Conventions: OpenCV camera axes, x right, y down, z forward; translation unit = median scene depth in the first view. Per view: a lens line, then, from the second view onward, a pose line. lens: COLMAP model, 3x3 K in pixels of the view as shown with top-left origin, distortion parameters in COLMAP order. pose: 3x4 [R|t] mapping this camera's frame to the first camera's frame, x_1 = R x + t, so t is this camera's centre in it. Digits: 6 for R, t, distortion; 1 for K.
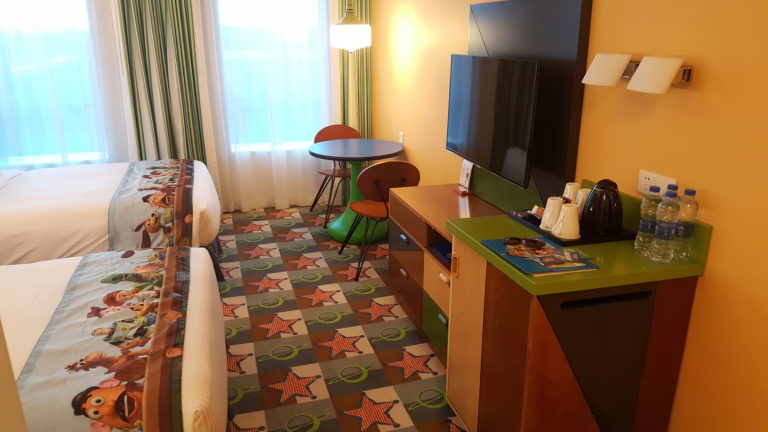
lens RADIAL K [[576.3, 0, 383.7], [0, 576.3, 216.7], [0, 0, 1]] dist [-0.076442, -0.007324]
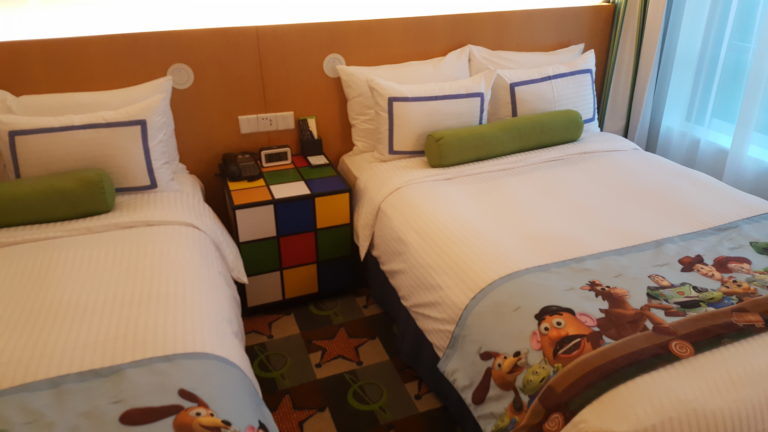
lens RADIAL K [[576.3, 0, 384.9], [0, 576.3, 216.5], [0, 0, 1]] dist [-0.076442, -0.007324]
pose [[0.084425, 0.436183, -0.895889, -0.079453], [-0.324062, 0.862240, 0.389263, -0.221806], [0.942261, 0.257460, 0.214145, 0.785817]]
